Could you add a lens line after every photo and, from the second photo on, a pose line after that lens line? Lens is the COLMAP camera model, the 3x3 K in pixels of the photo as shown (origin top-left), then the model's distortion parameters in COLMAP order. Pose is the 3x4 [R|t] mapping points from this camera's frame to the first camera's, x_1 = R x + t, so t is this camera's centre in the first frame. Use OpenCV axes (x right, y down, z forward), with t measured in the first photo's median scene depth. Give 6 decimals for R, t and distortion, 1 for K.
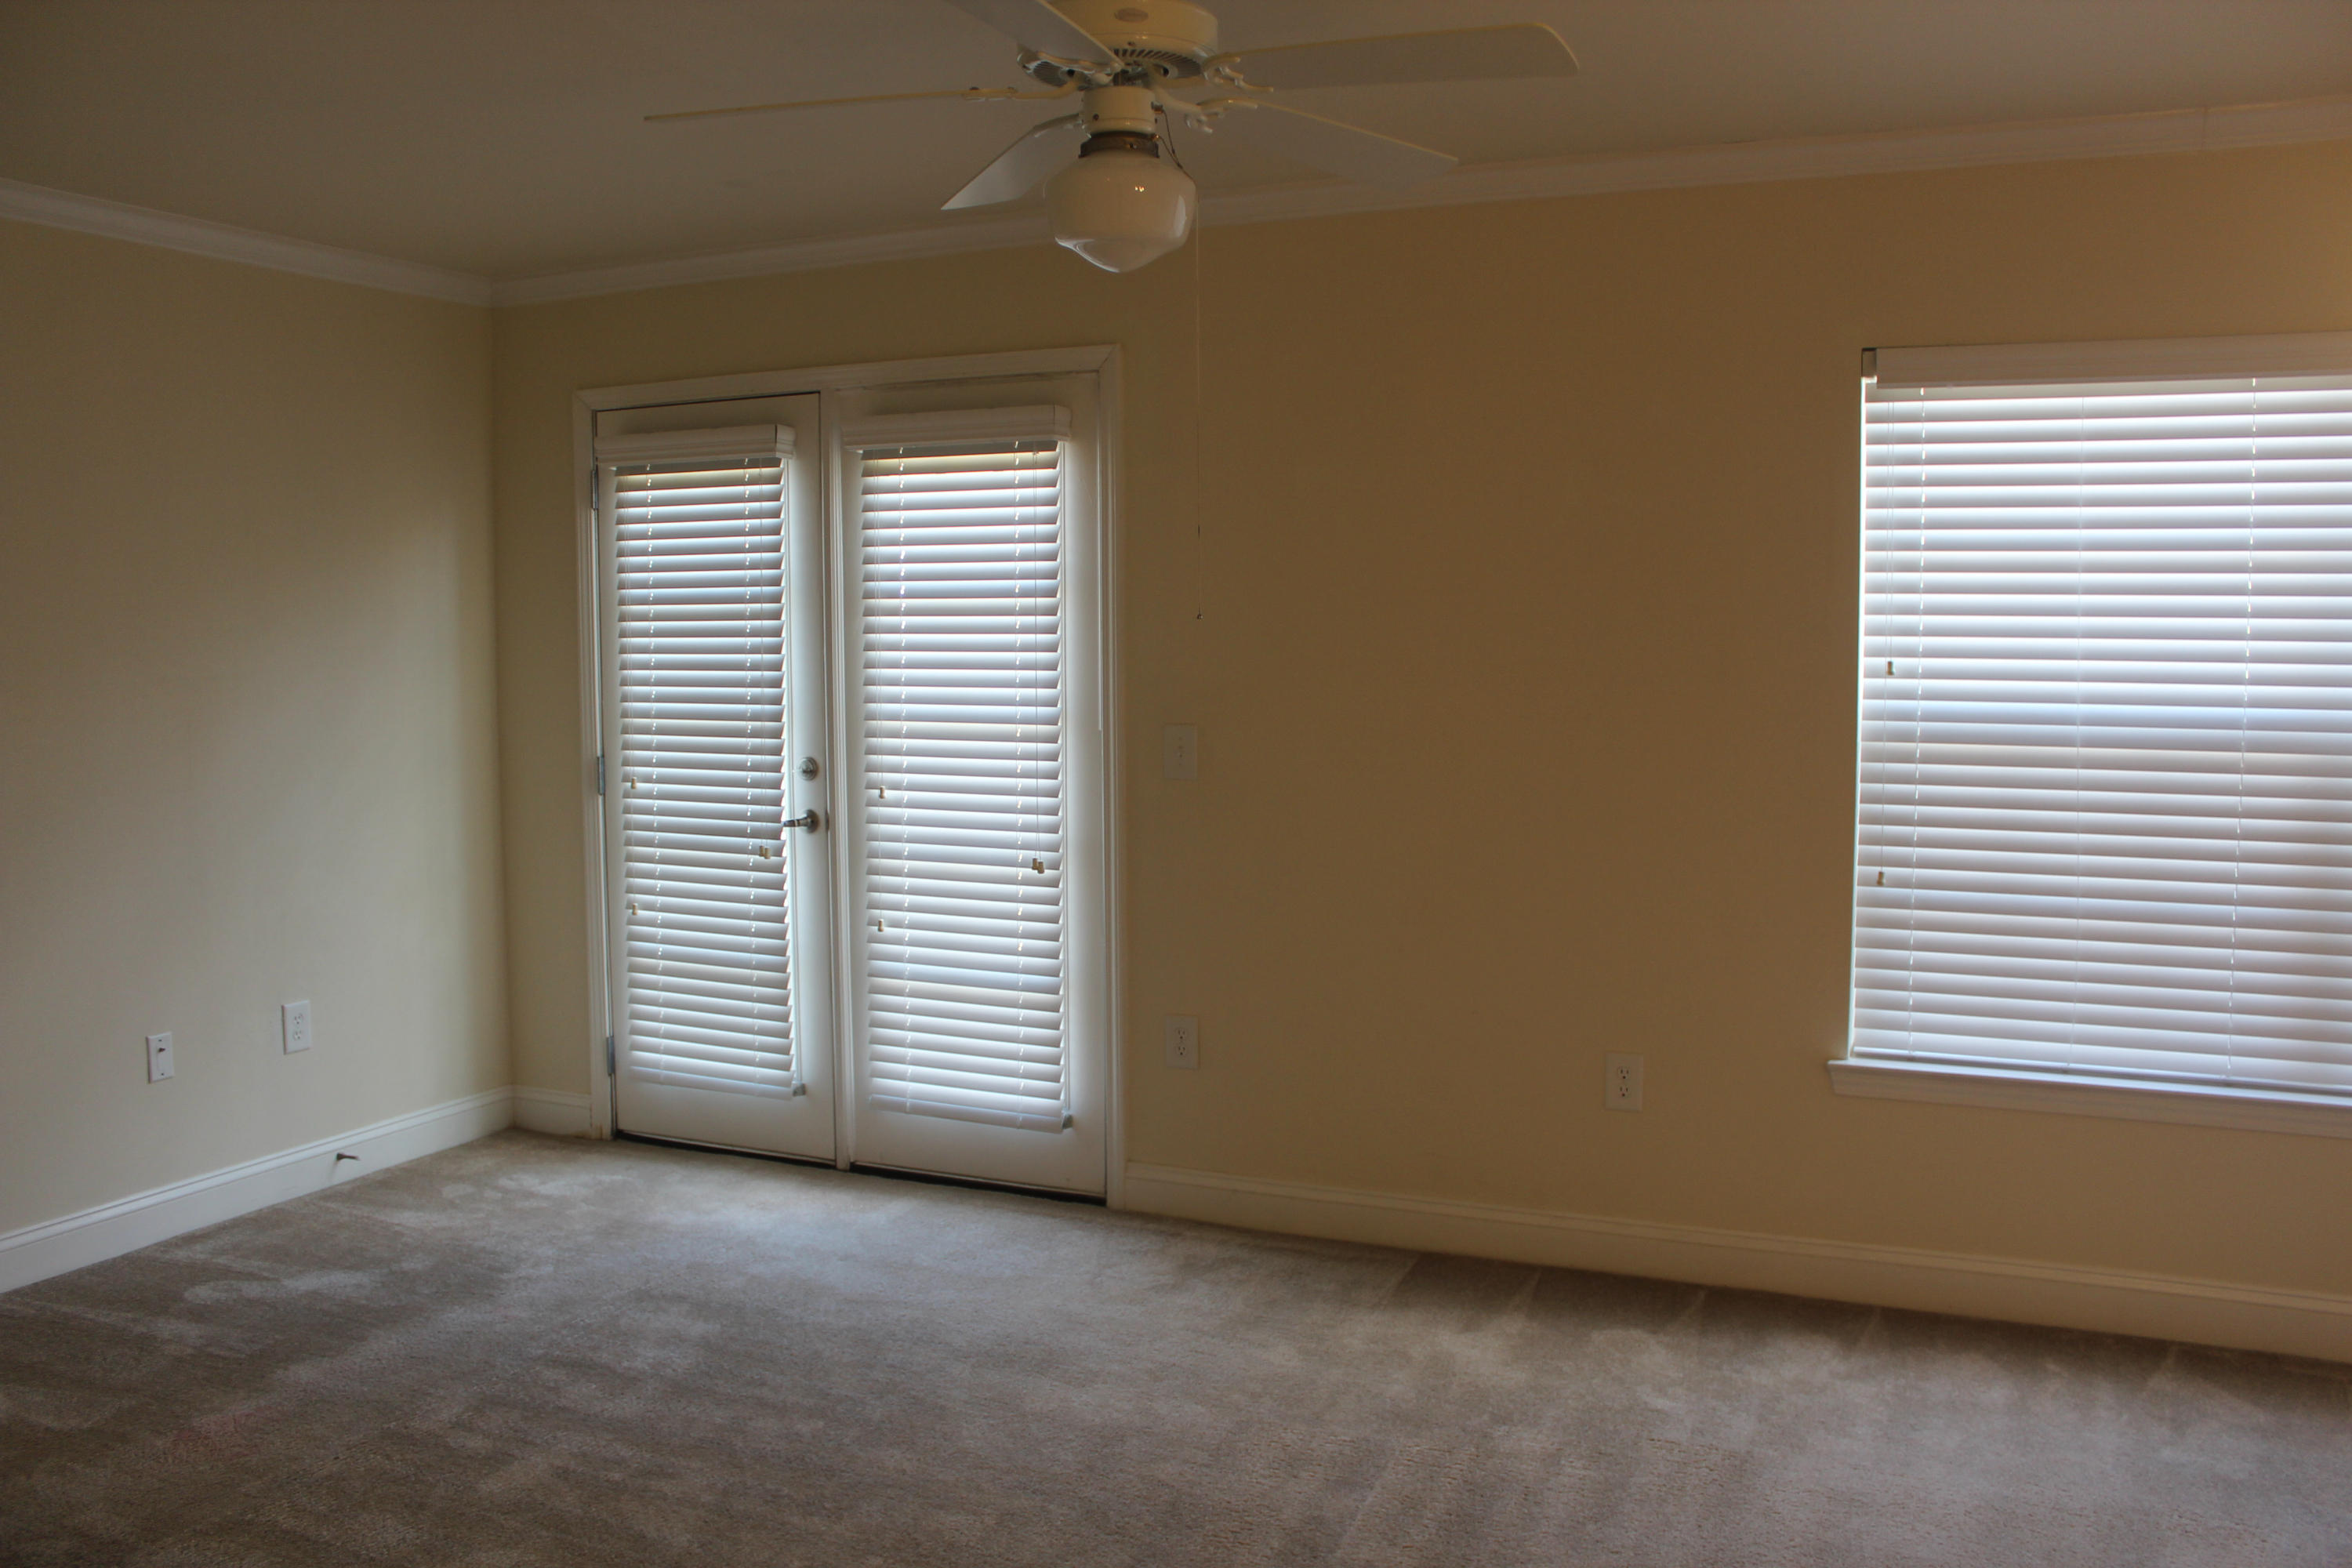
lens RADIAL K [[1963.9, 0, 1178.6], [0, 1963.9, 758.6], [0, 0, 1]] dist [-0.156231, 0.133936]
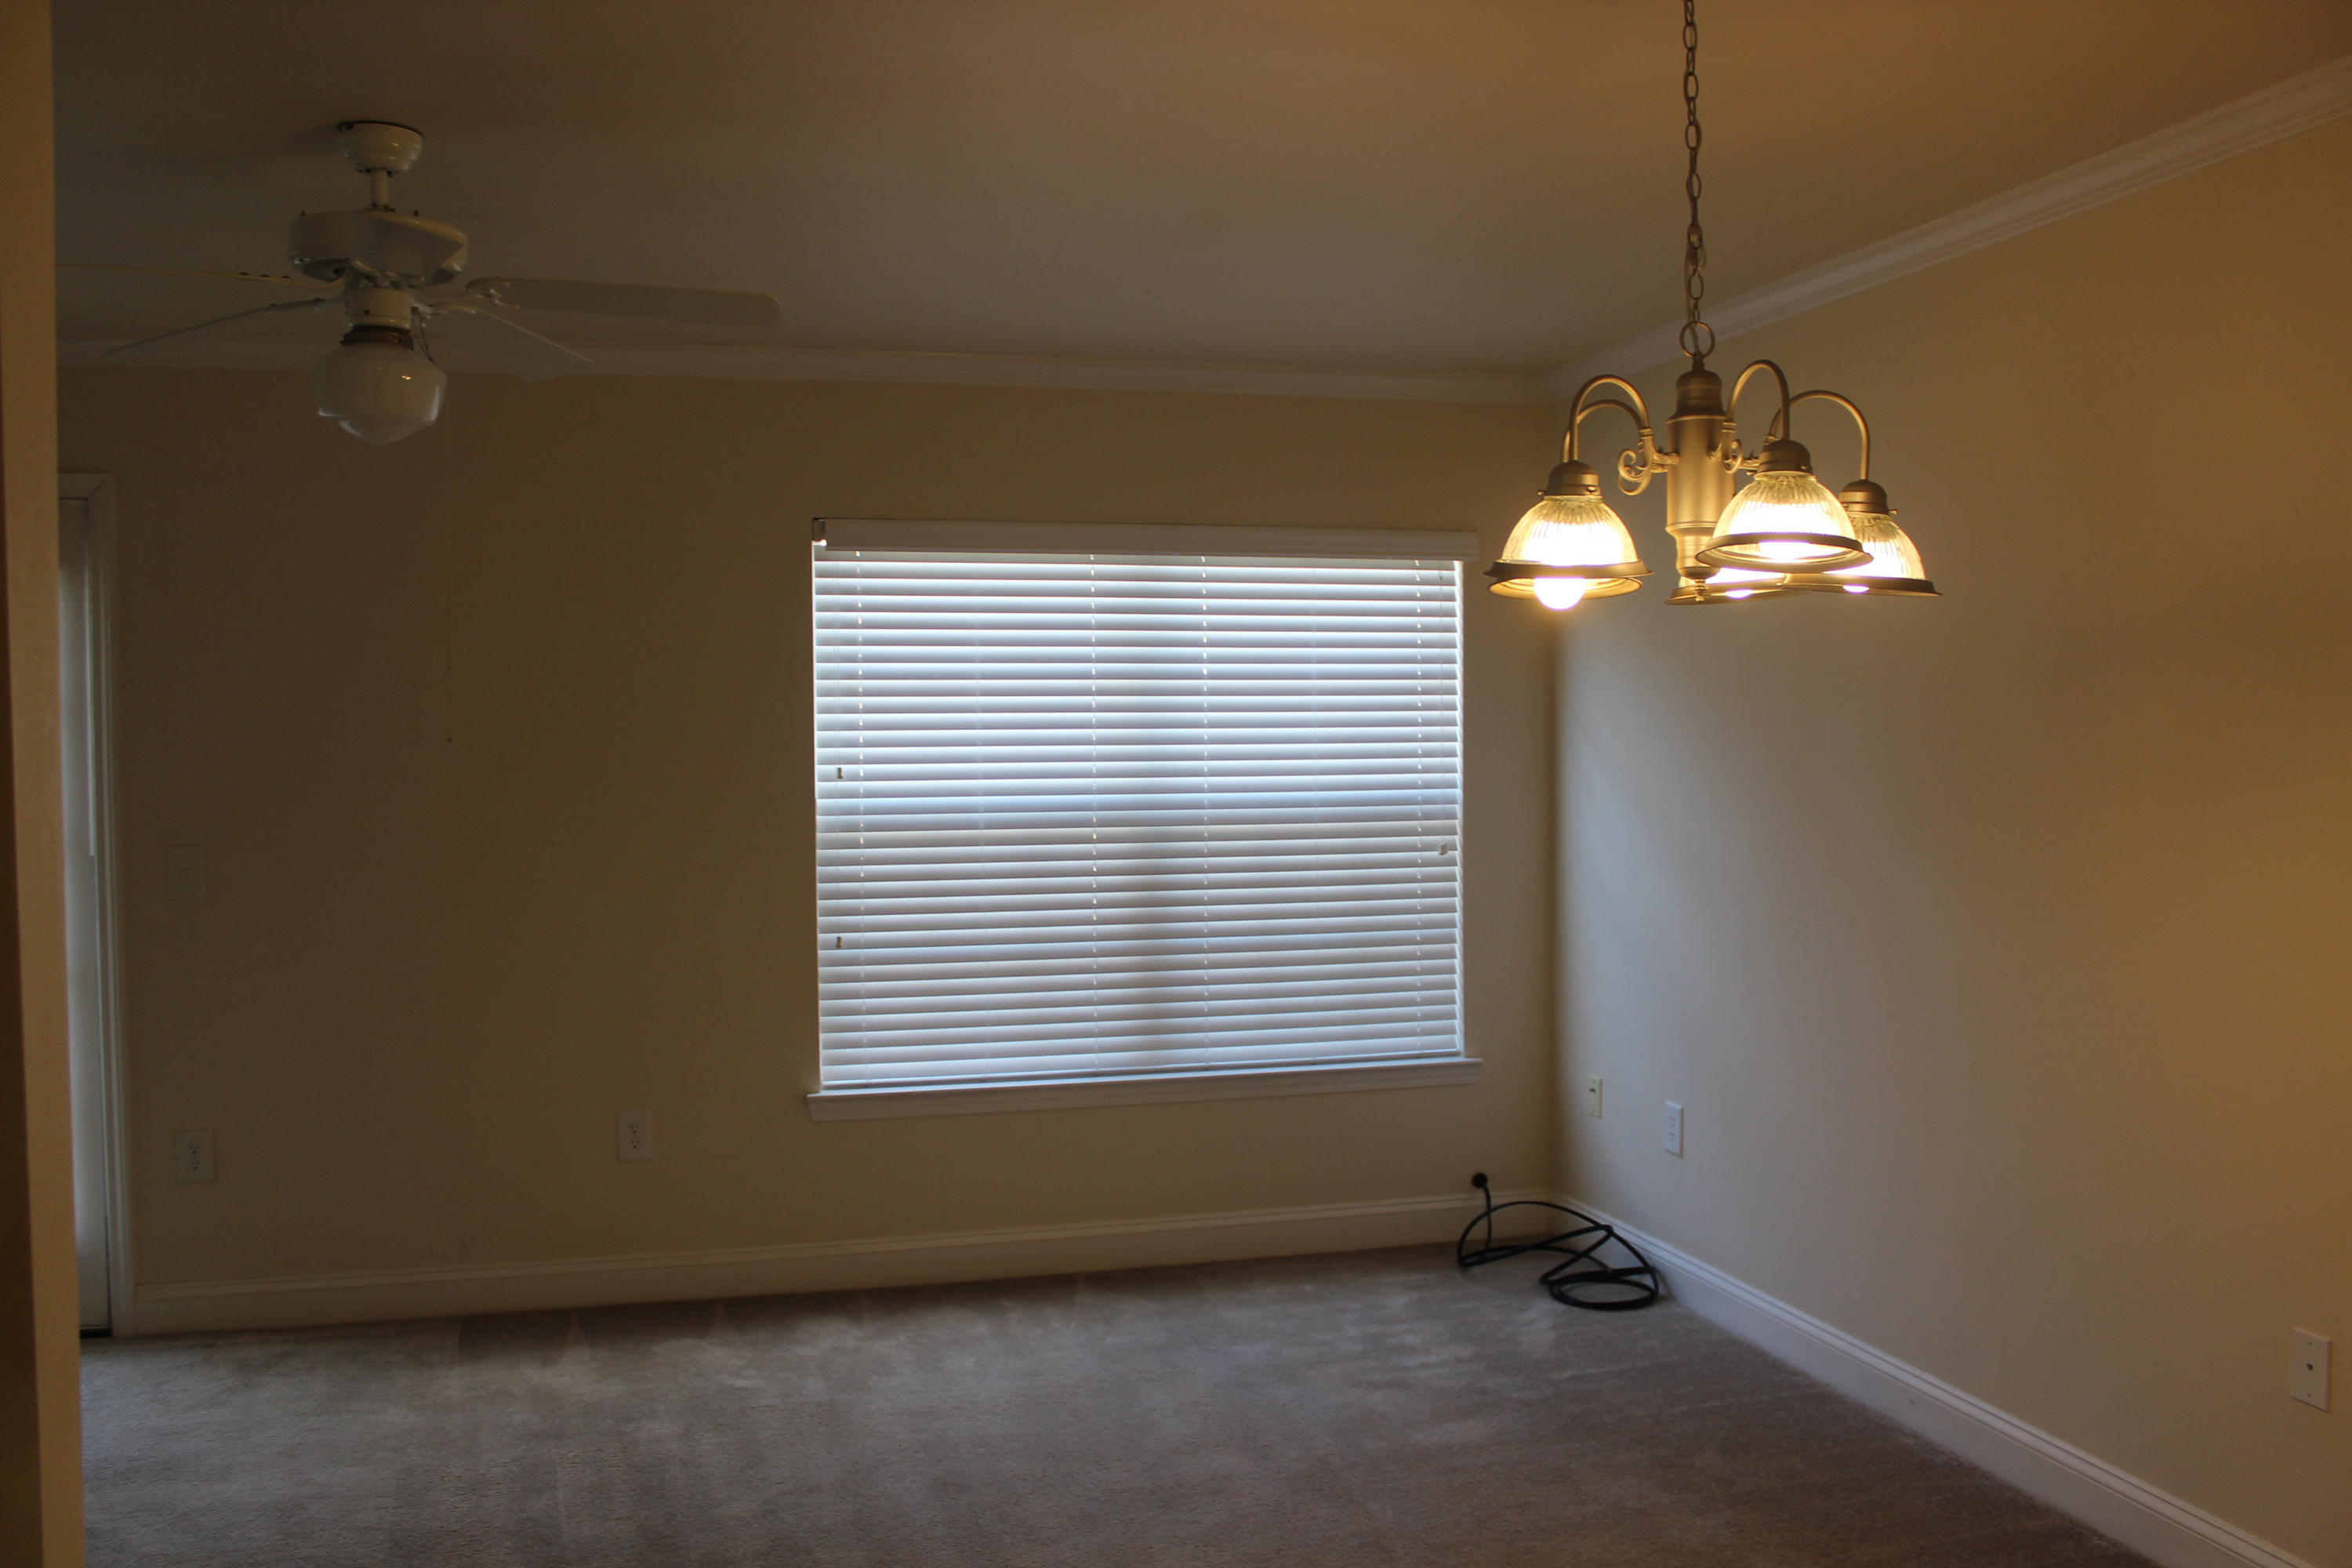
lens RADIAL K [[1963.9, 0, 1178.6], [0, 1963.9, 758.6], [0, 0, 1]] dist [-0.156231, 0.133936]
pose [[0.774224, -0.017211, 0.632677, -0.262350], [0.055287, 0.997648, -0.040518, 0.007120], [-0.630492, 0.066349, 0.773355, -0.120146]]
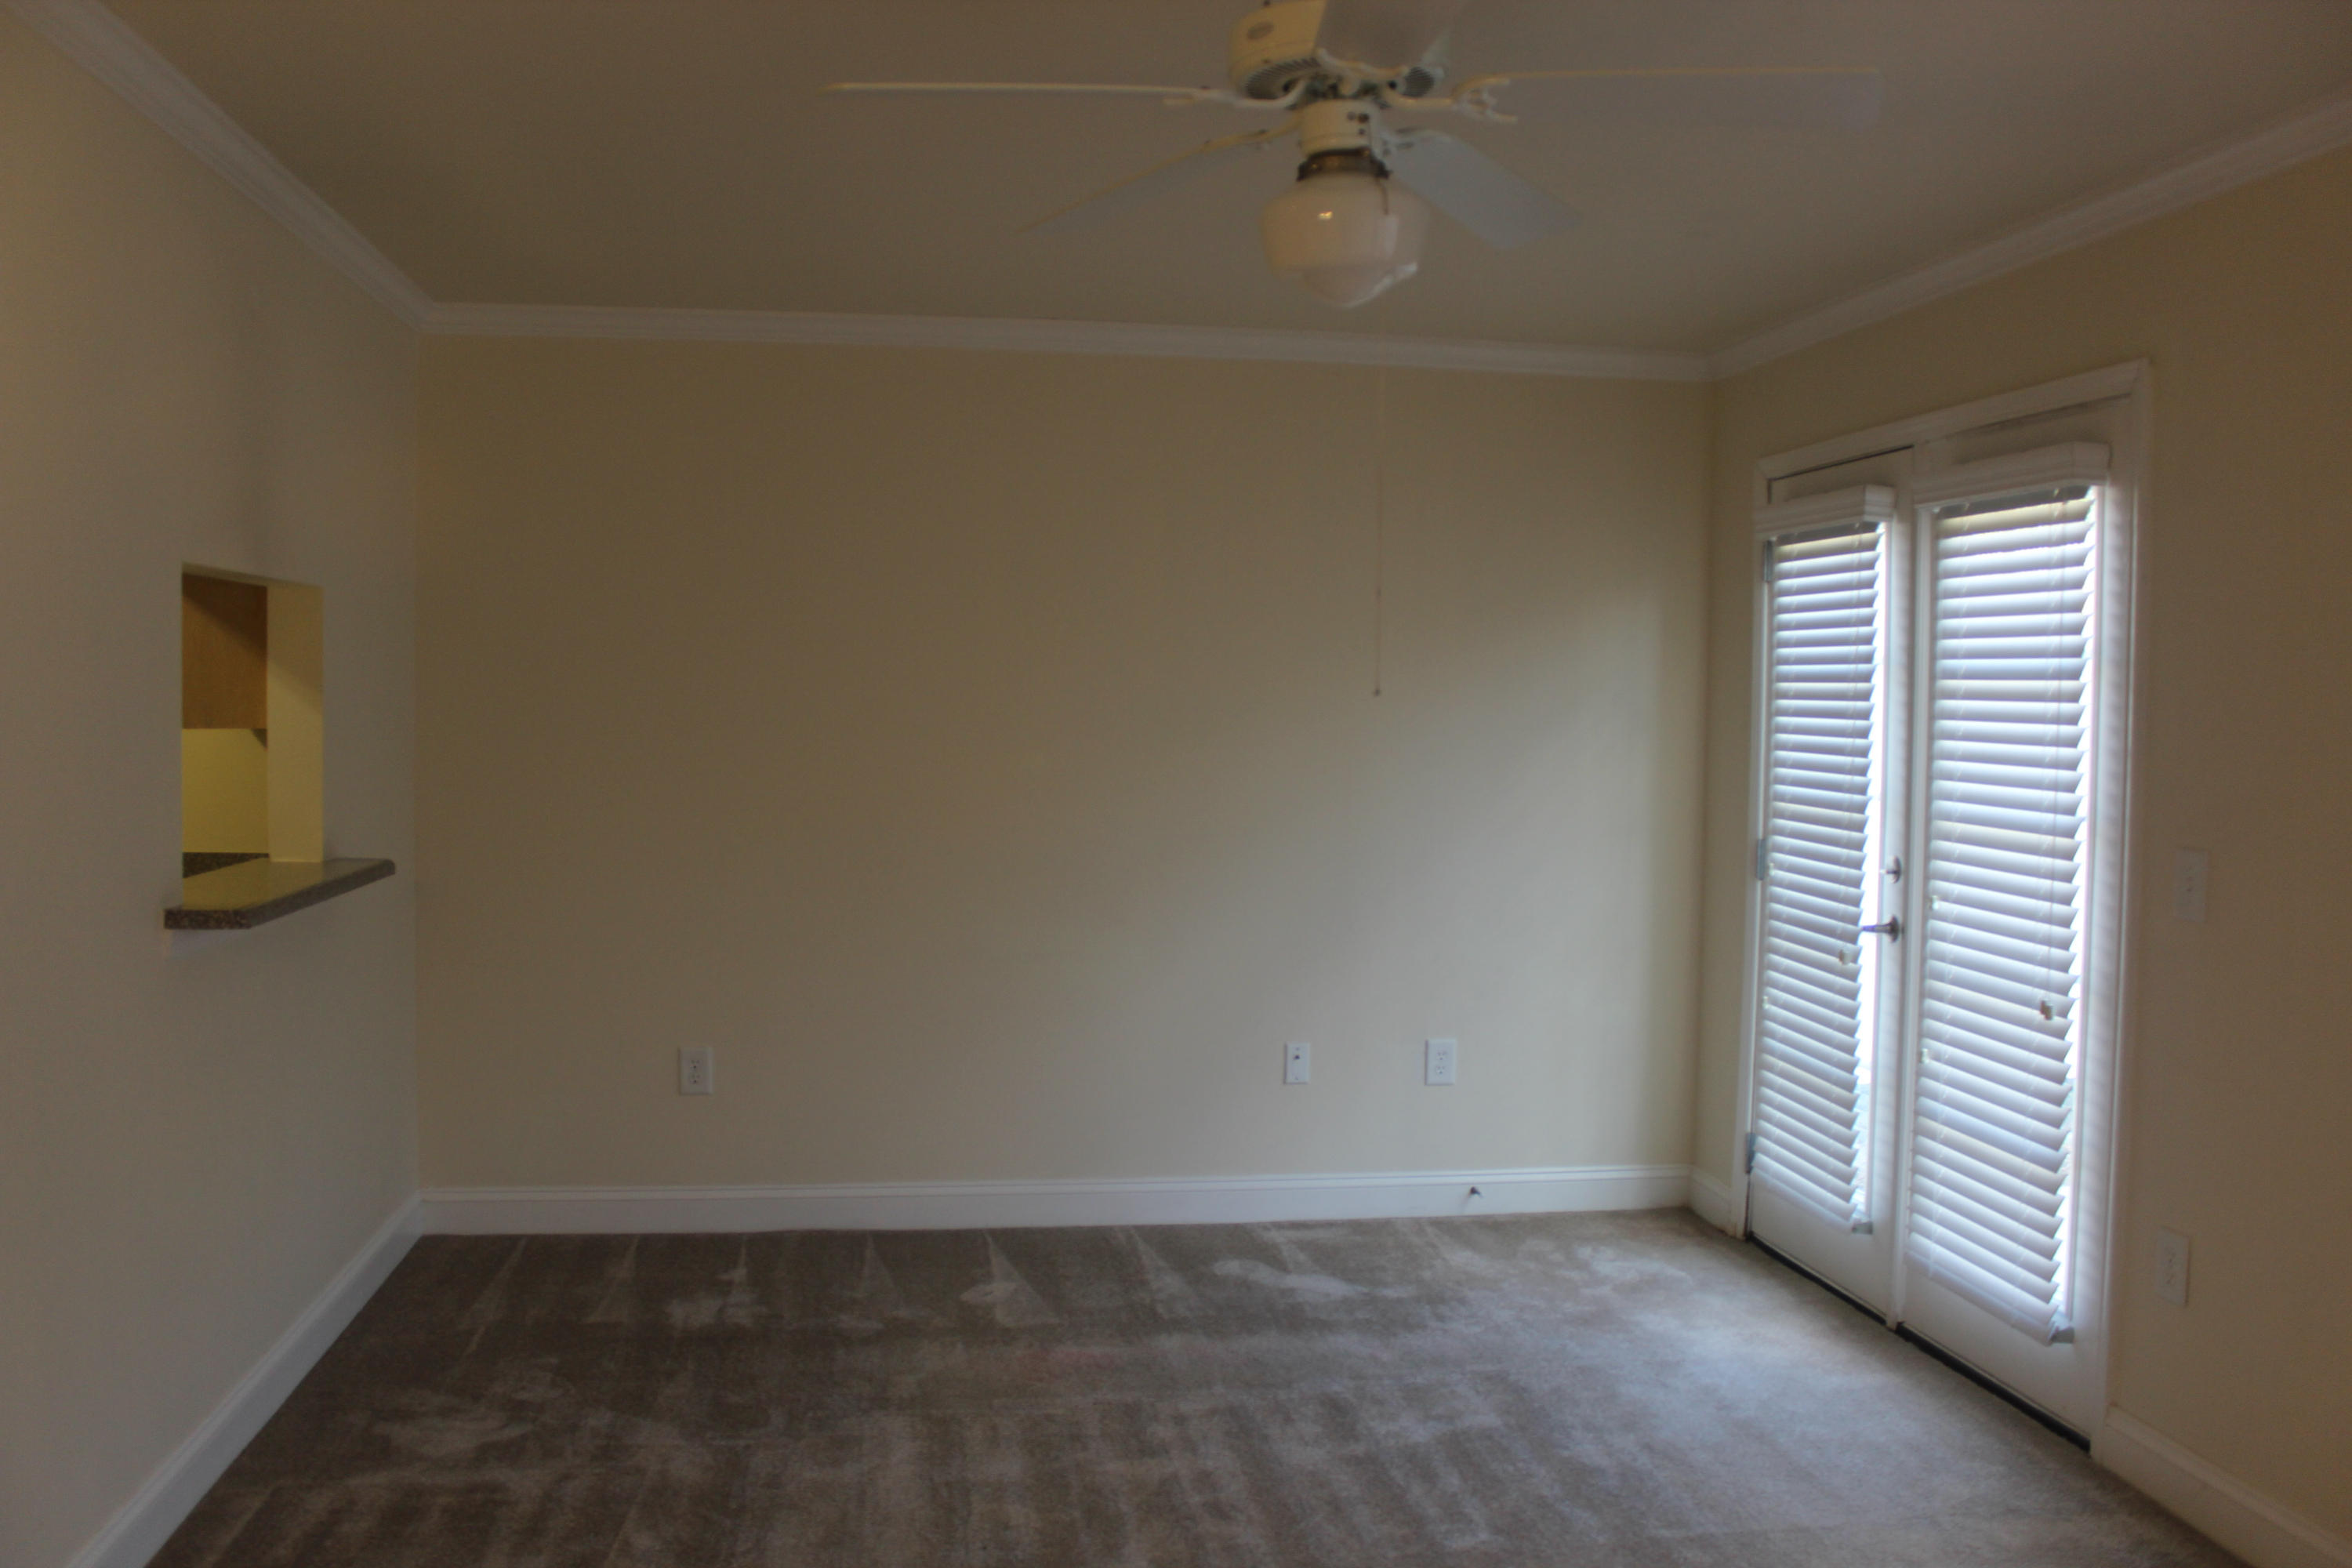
lens RADIAL K [[1963.9, 0, 1178.6], [0, 1963.9, 758.6], [0, 0, 1]] dist [-0.156231, 0.133936]
pose [[0.552700, 0.044965, -0.832167, 0.459960], [-0.081239, 0.996695, -0.000102, -0.023695], [0.829411, 0.067660, 0.554526, 0.310769]]
